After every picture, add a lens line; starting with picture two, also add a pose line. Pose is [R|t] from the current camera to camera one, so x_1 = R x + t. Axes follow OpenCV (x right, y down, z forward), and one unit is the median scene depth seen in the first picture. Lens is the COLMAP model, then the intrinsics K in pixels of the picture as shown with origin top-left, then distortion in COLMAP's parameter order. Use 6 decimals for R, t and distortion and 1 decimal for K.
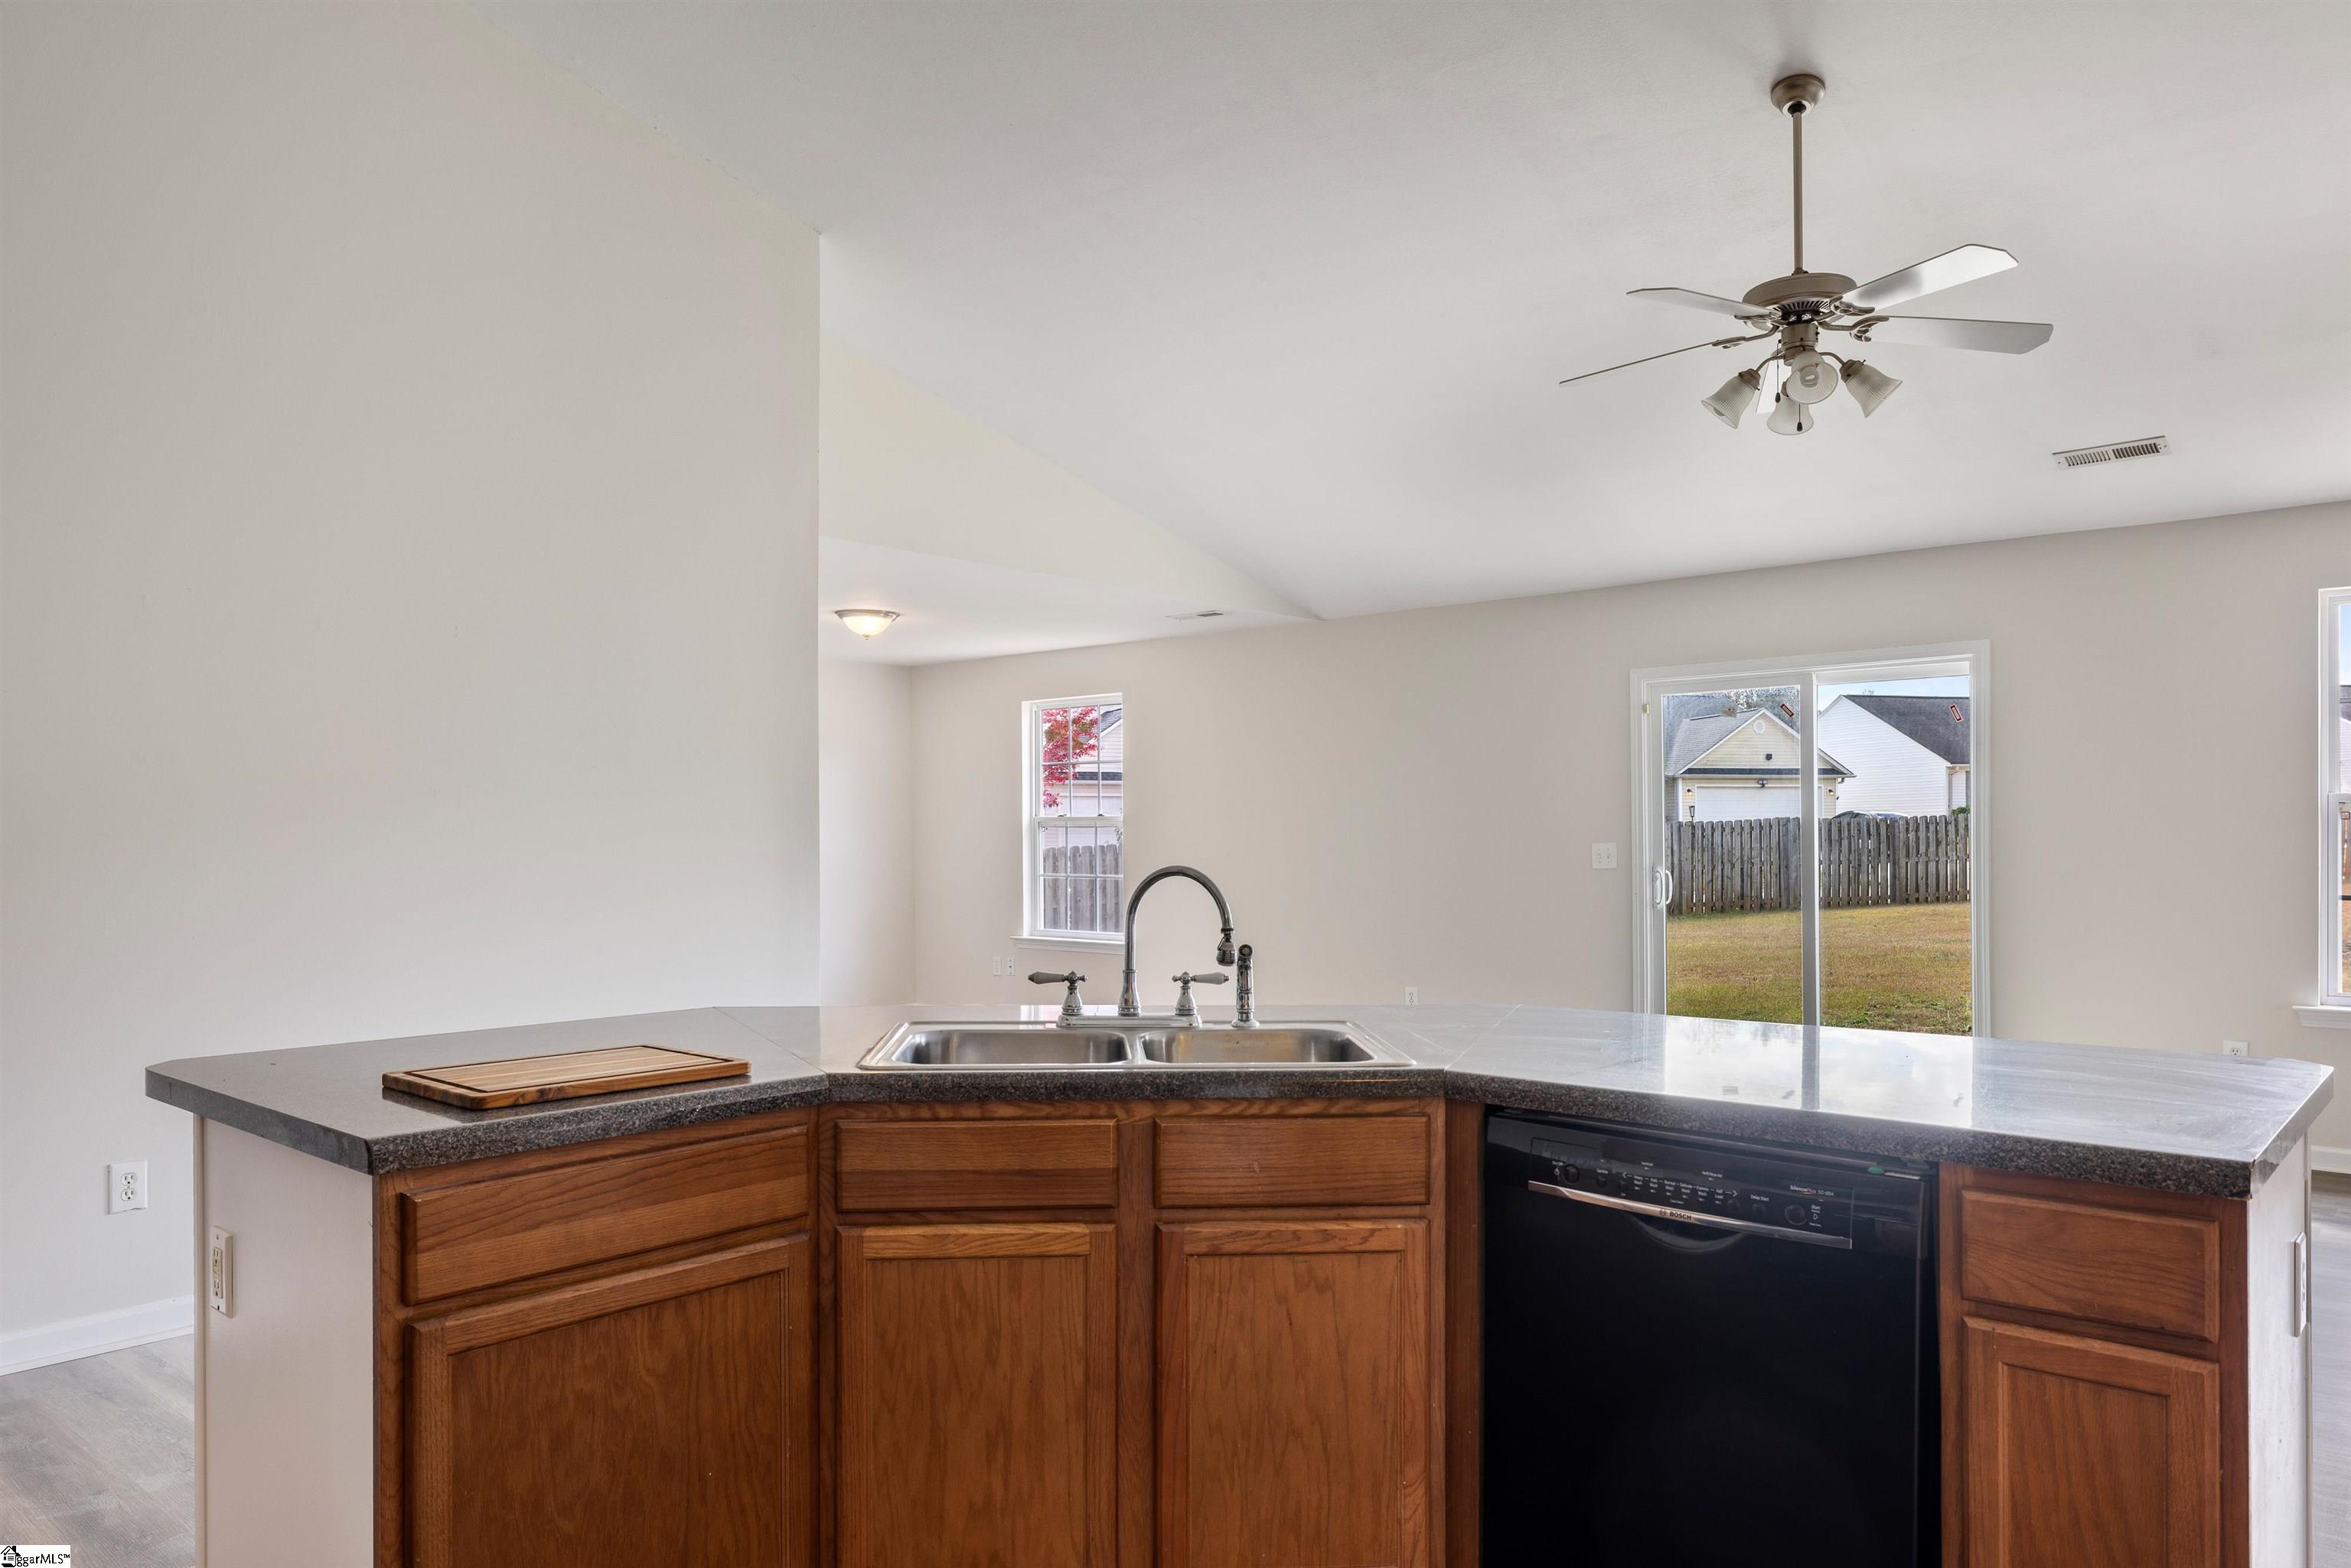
lens RADIAL K [[1567.0, 0, 1178.3], [0, 1567.0, 842.6], [0, 0, 1]] dist [0.000342, 0.004111]
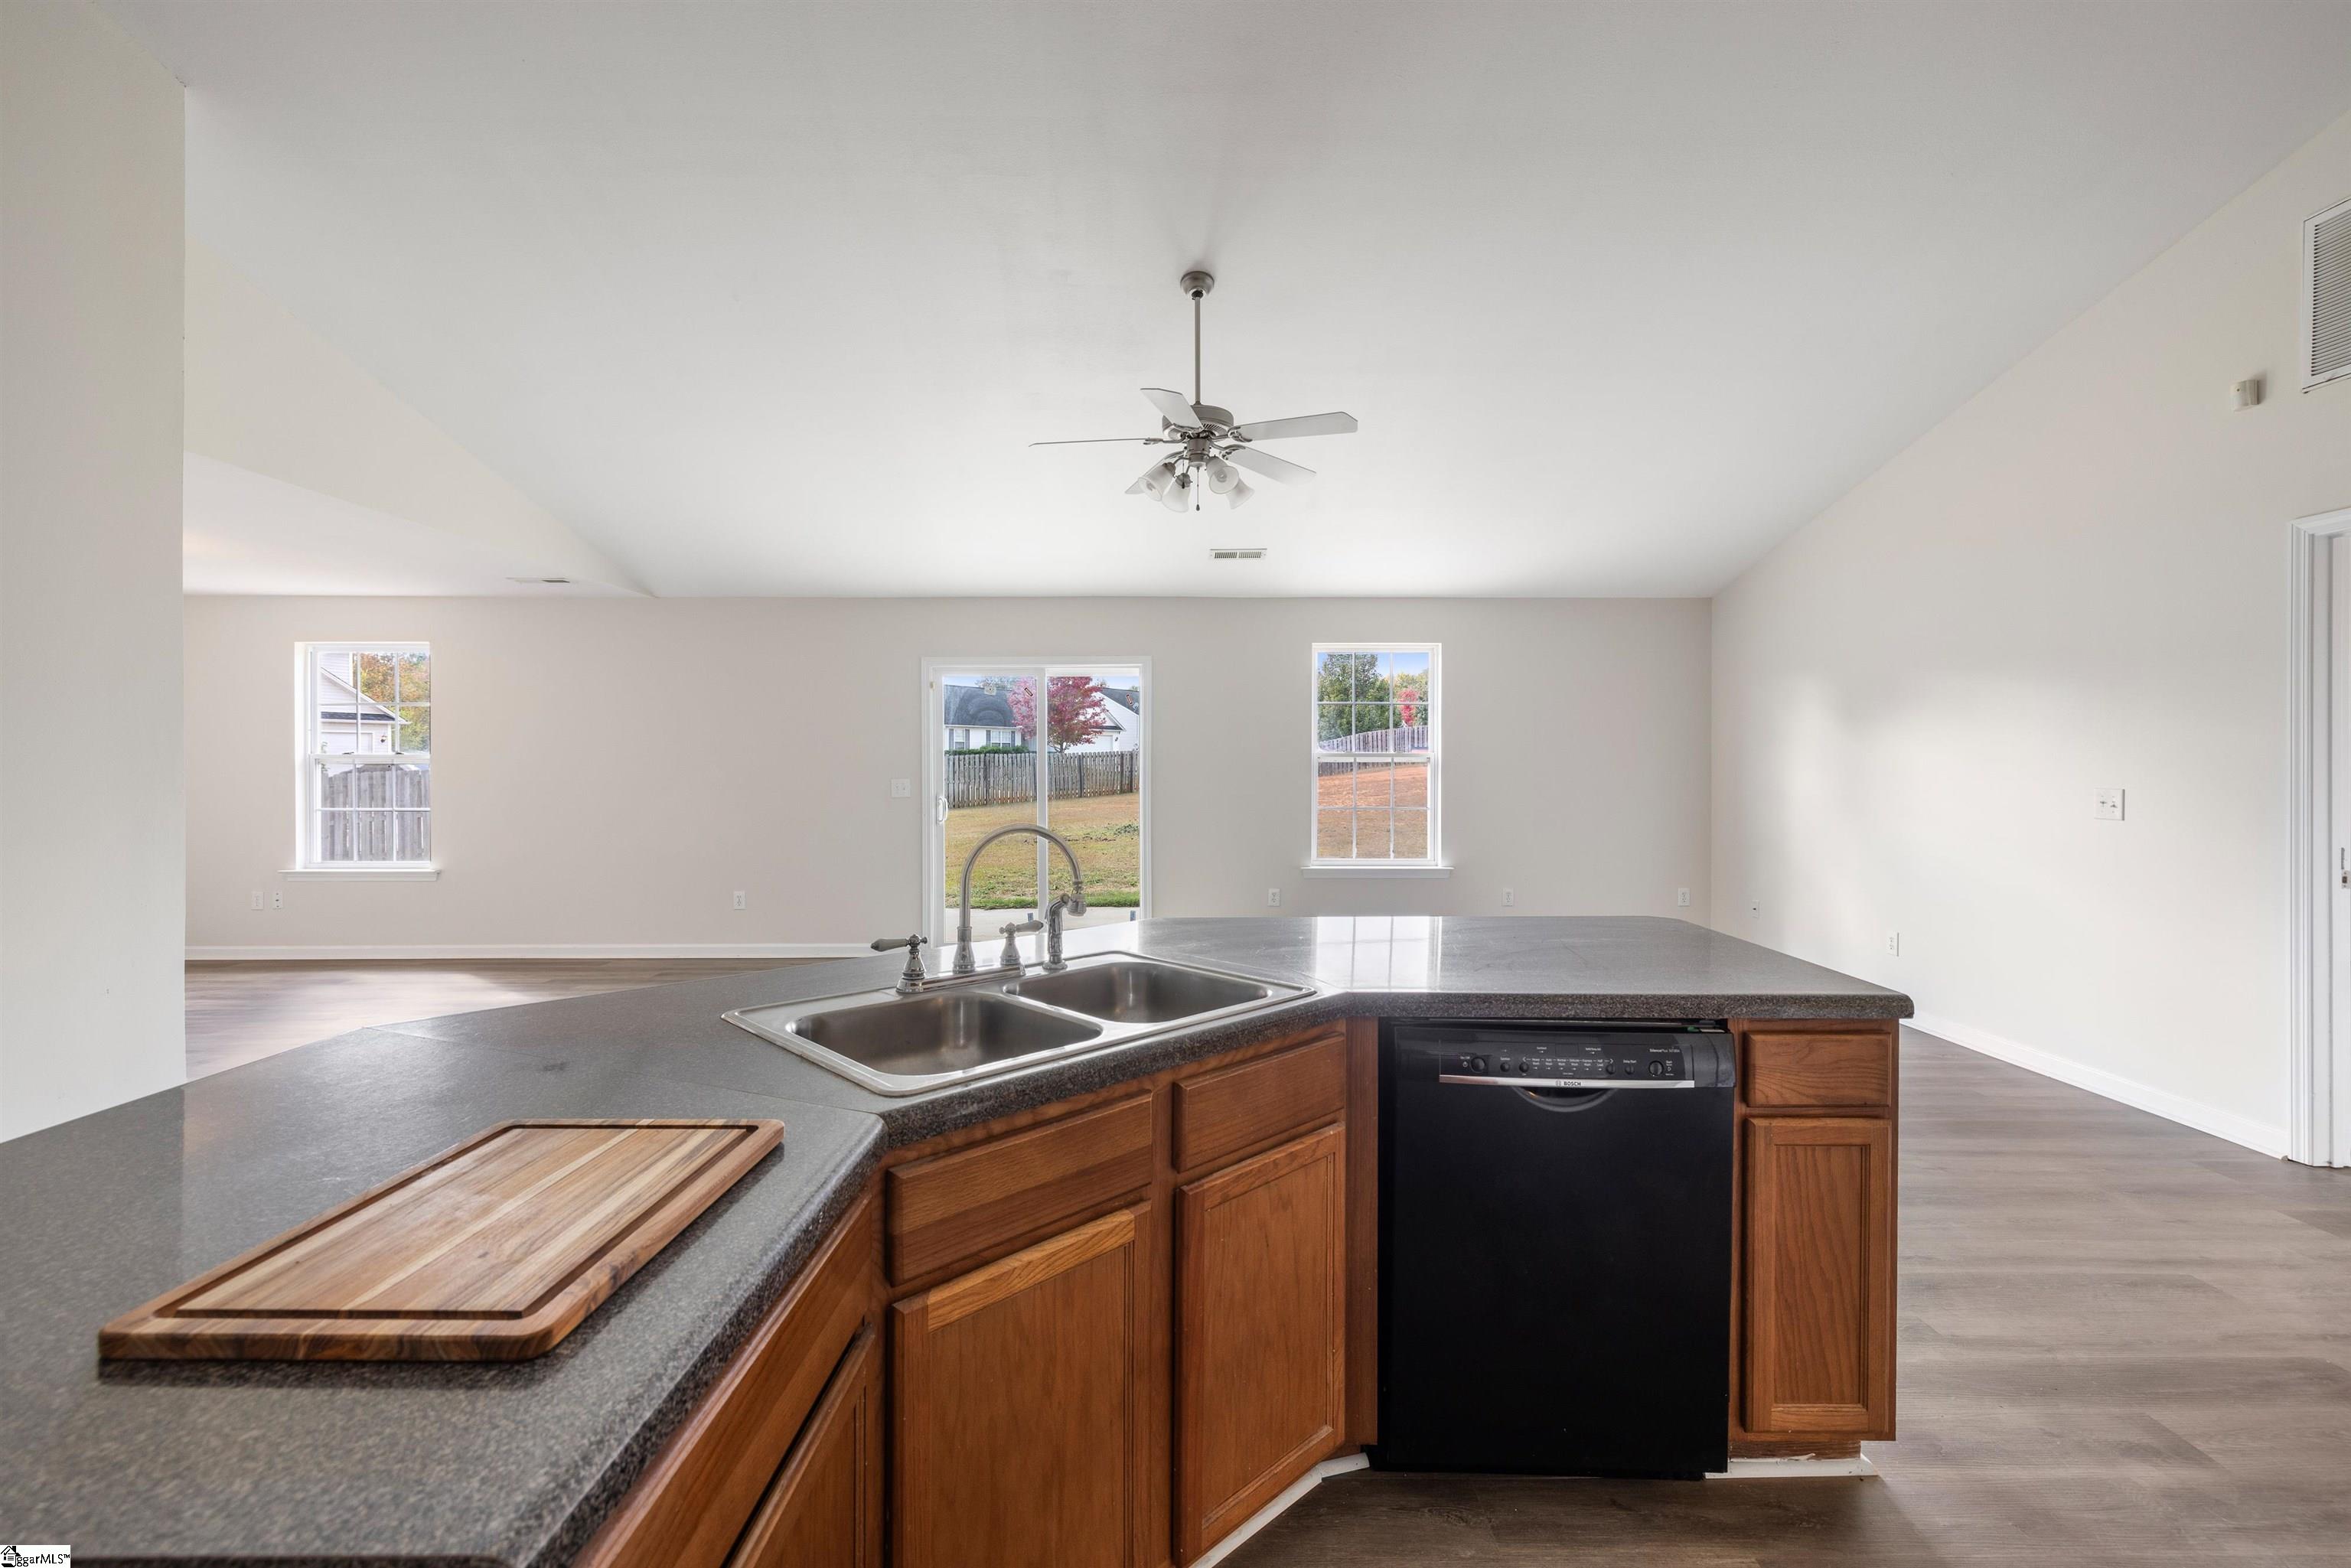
lens RADIAL K [[1001.3, 0, 1186.4], [0, 1001.3, 773.0], [0, 0, 1]] dist [0.002631, 0.000668]
pose [[0.749718, -0.001144, 0.661756, -0.434346], [-0.000803, 0.999996, 0.002639, -0.025260], [-0.661757, -0.002510, 0.749714, 0.513288]]
